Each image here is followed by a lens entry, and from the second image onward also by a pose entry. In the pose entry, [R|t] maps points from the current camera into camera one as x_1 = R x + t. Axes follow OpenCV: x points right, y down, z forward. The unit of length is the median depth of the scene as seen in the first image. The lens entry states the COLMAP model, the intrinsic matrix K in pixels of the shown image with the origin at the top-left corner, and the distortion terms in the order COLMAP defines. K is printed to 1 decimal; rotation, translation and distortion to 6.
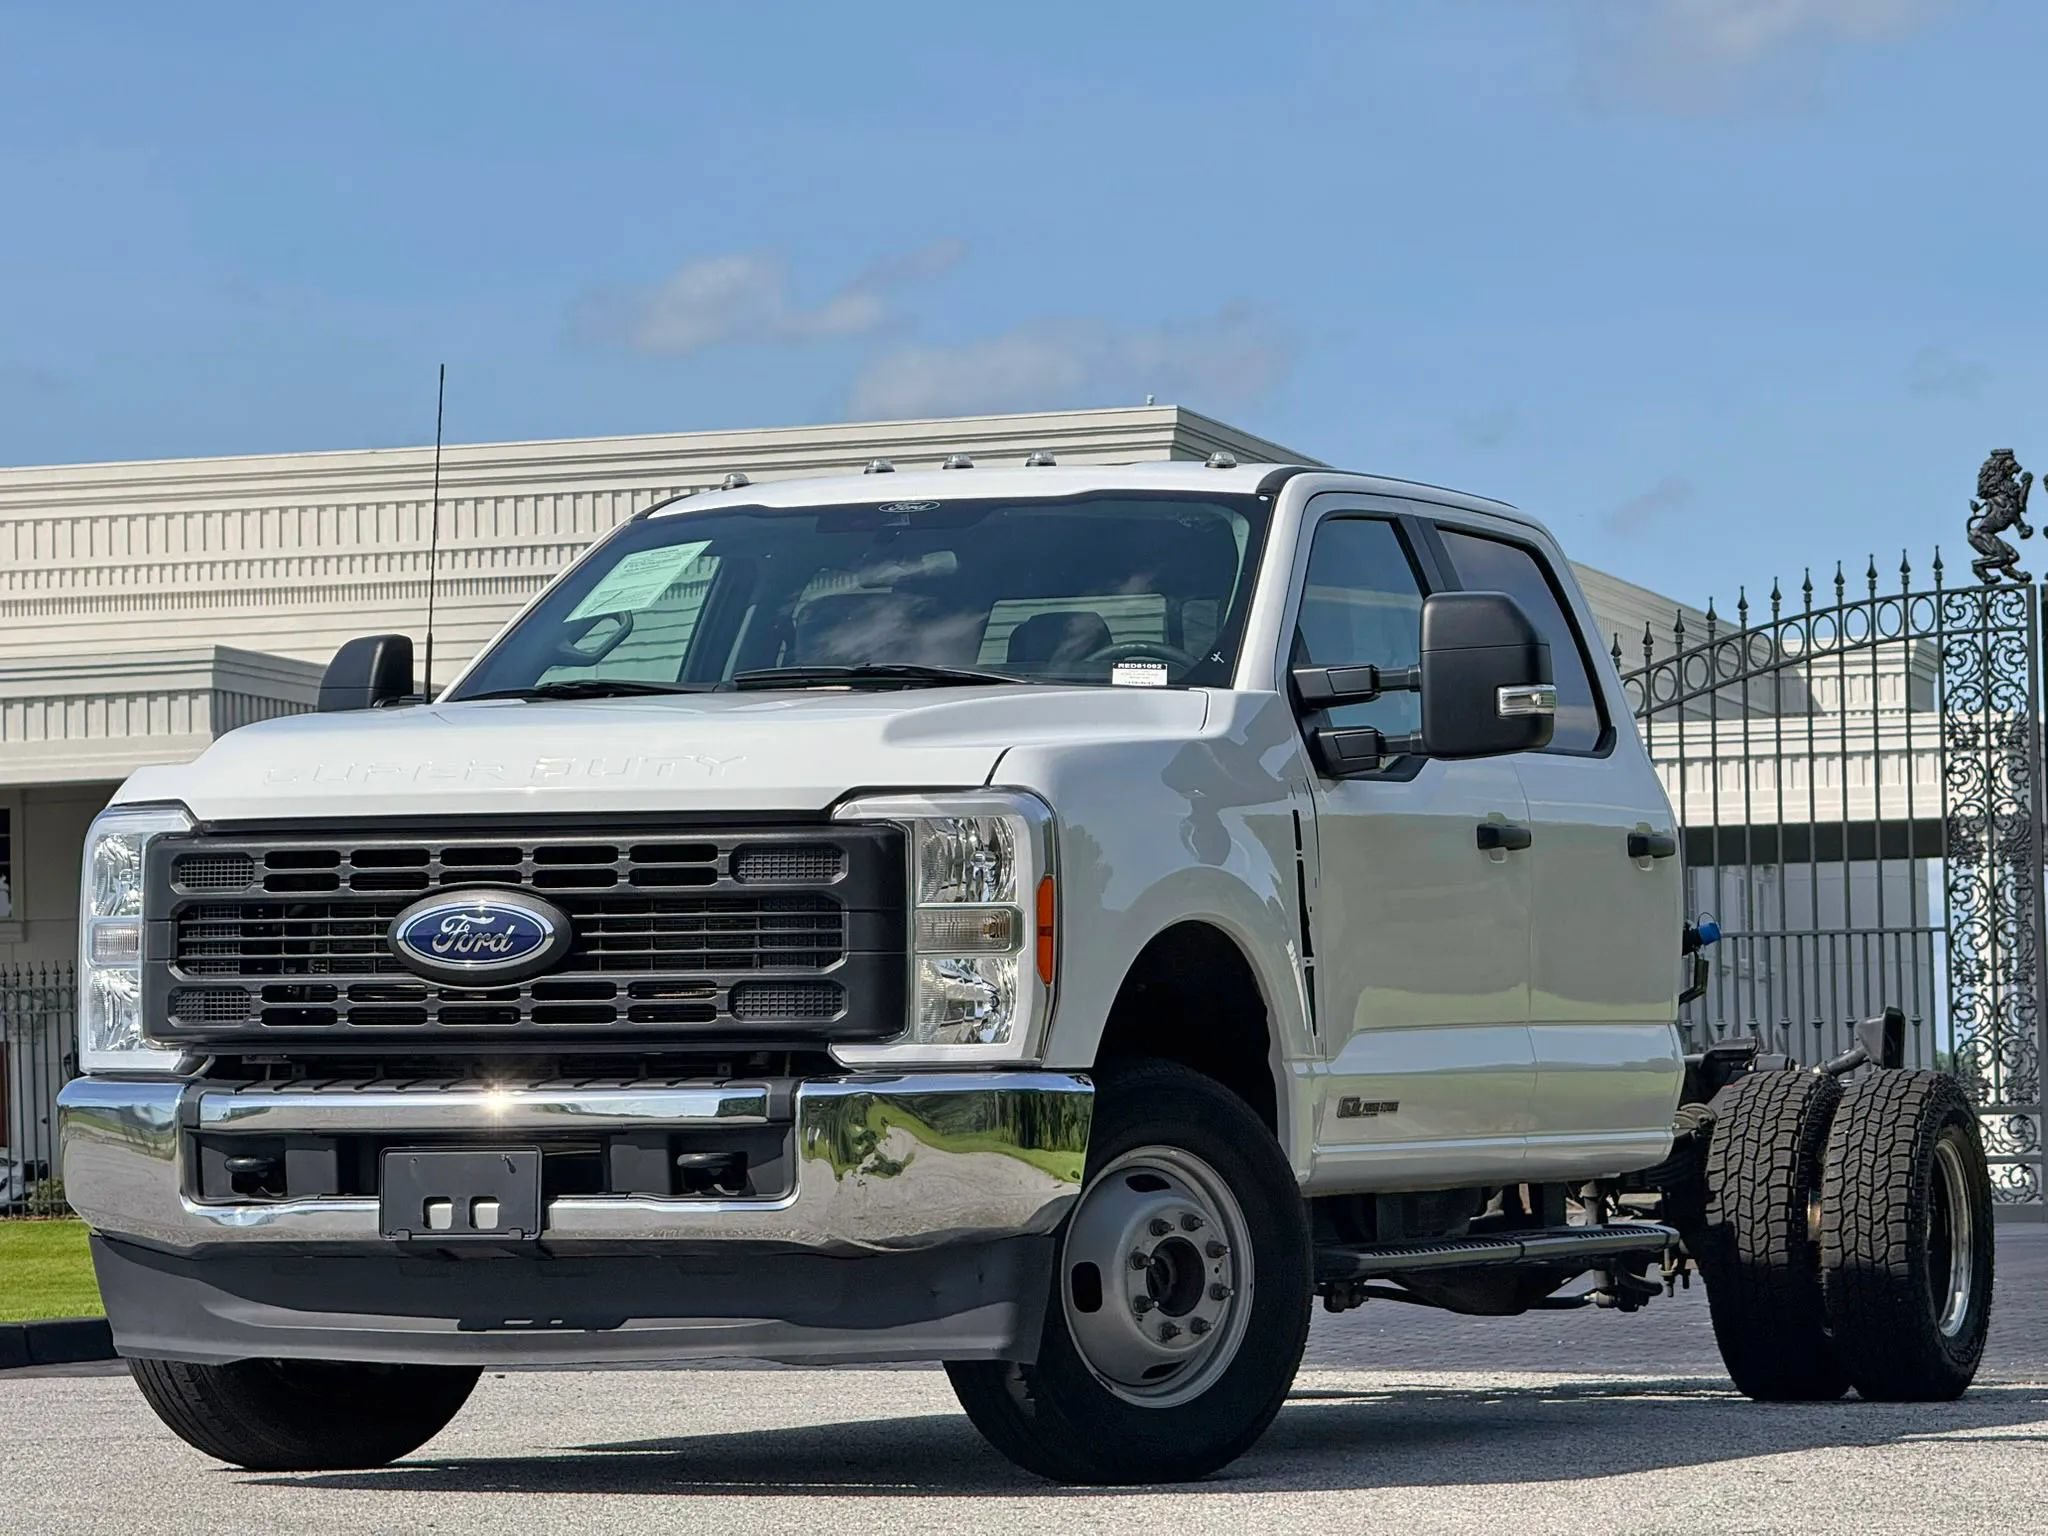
lens RADIAL K [[7223.2, 0, 1024.0], [0, 7223.2, 768.0], [0, 0, 1]] dist [0.265020, 0.901425]
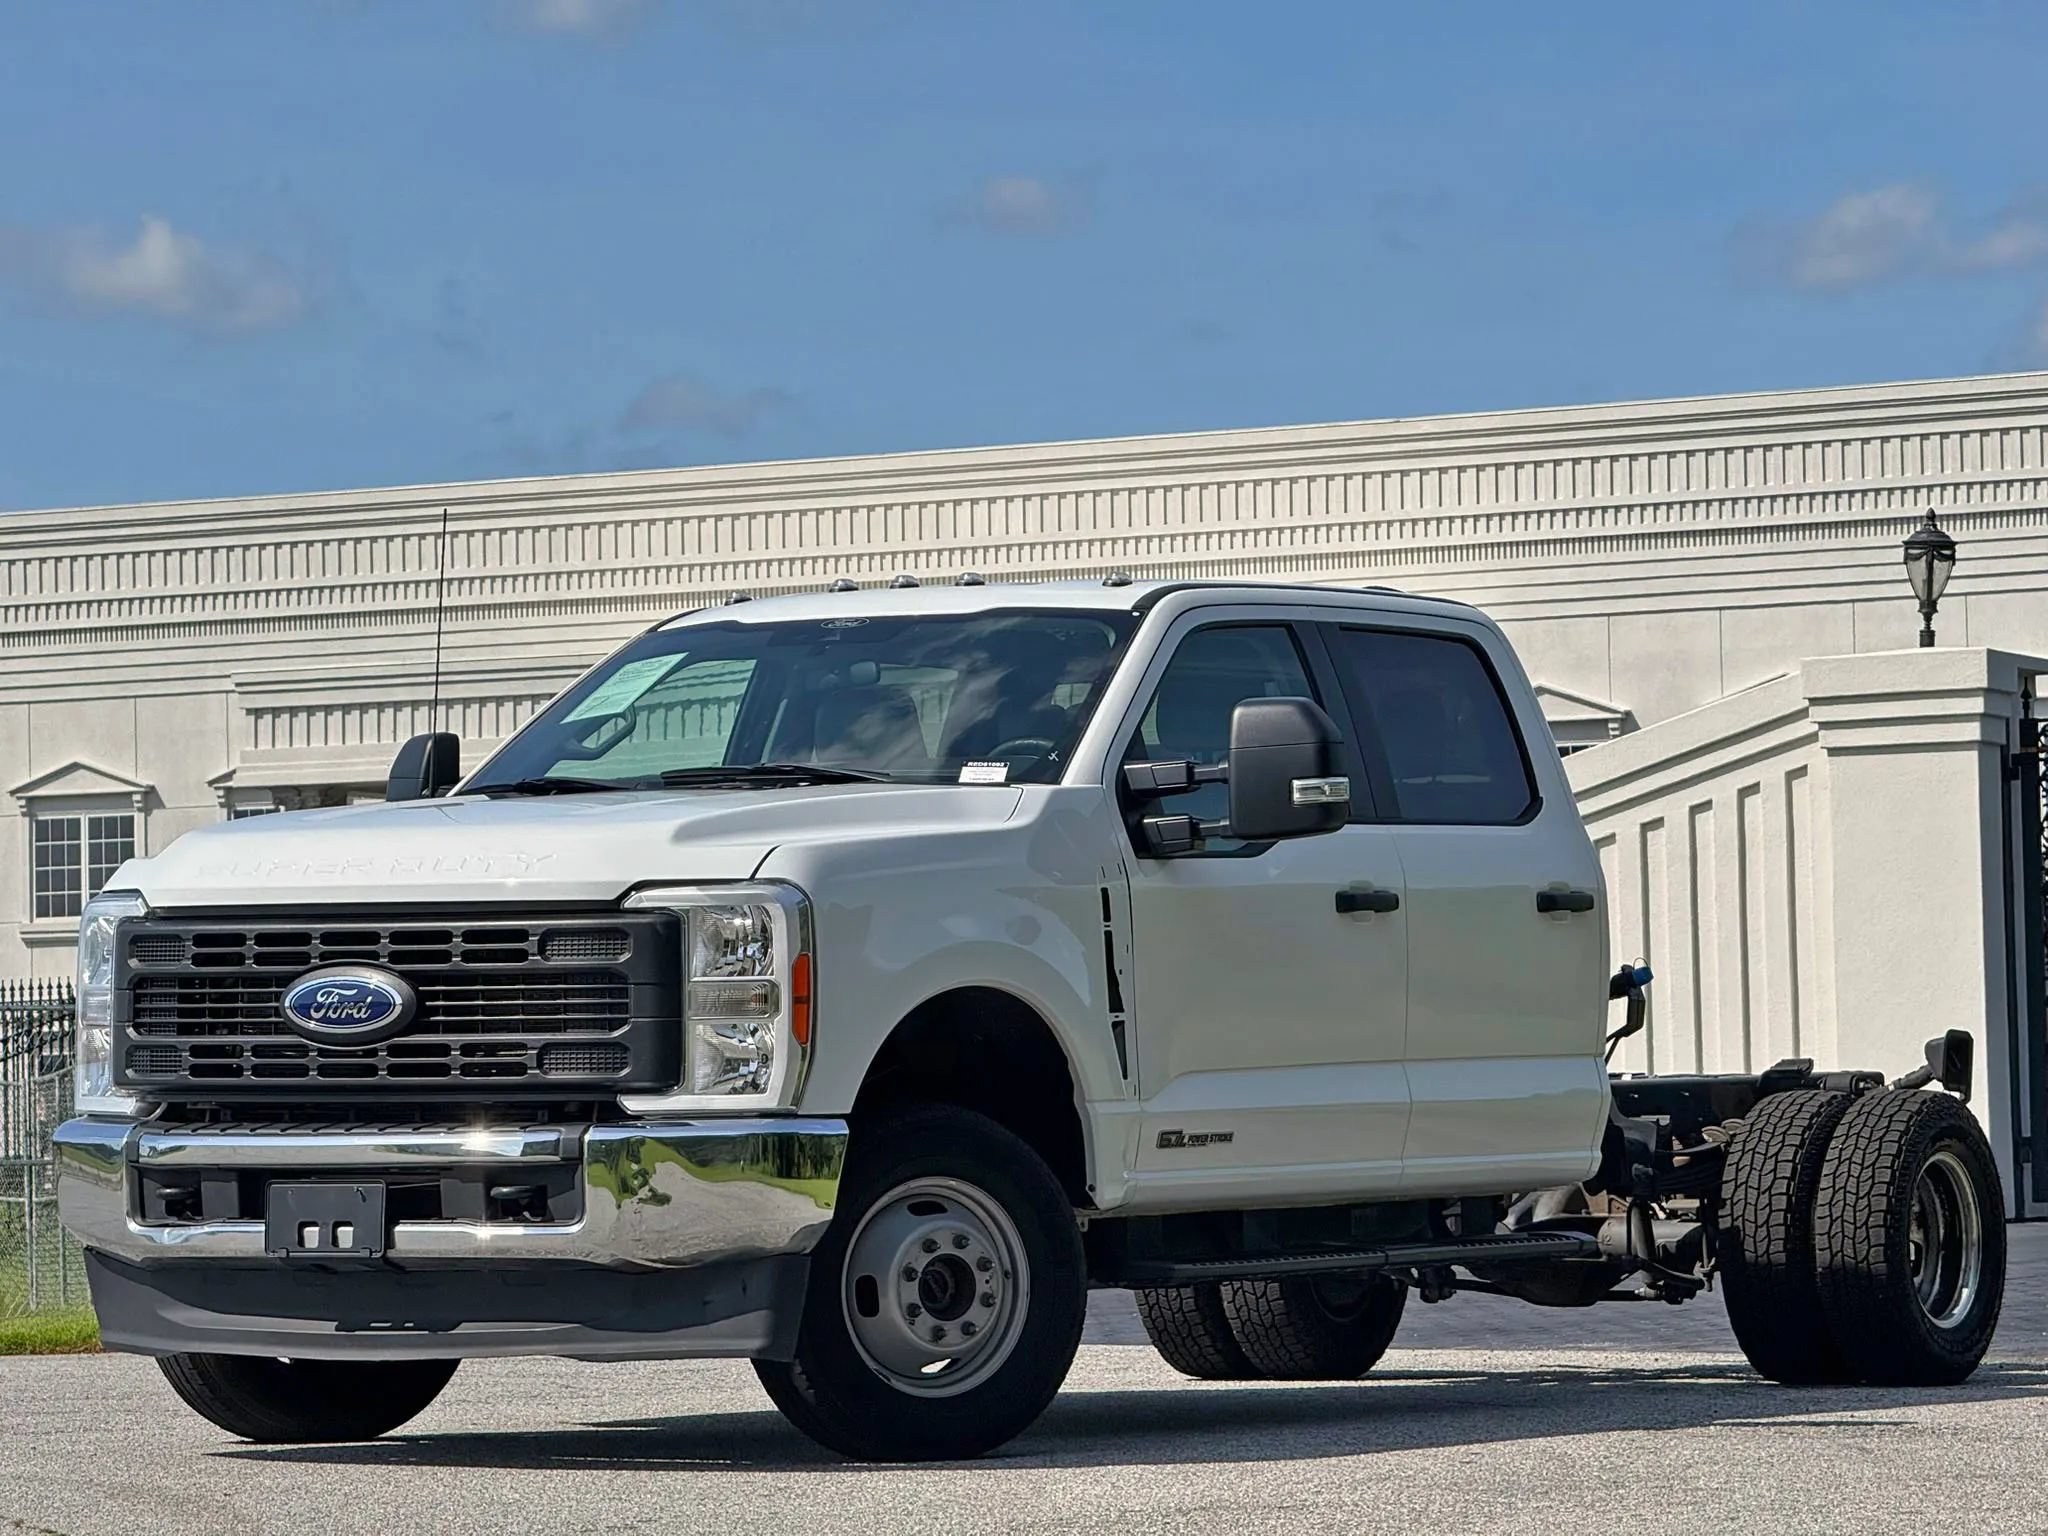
lens RADIAL K [[7163.4, 0, 1024.0], [0, 7163.4, 768.0], [0, 0, 1]] dist [0.236632, 2.300722]
pose [[0.987441, -0.007417, -0.157811, 0.219060], [0.008610, 0.999939, 0.006877, -0.022865], [0.157751, -0.008149, 0.987445, -0.160051]]
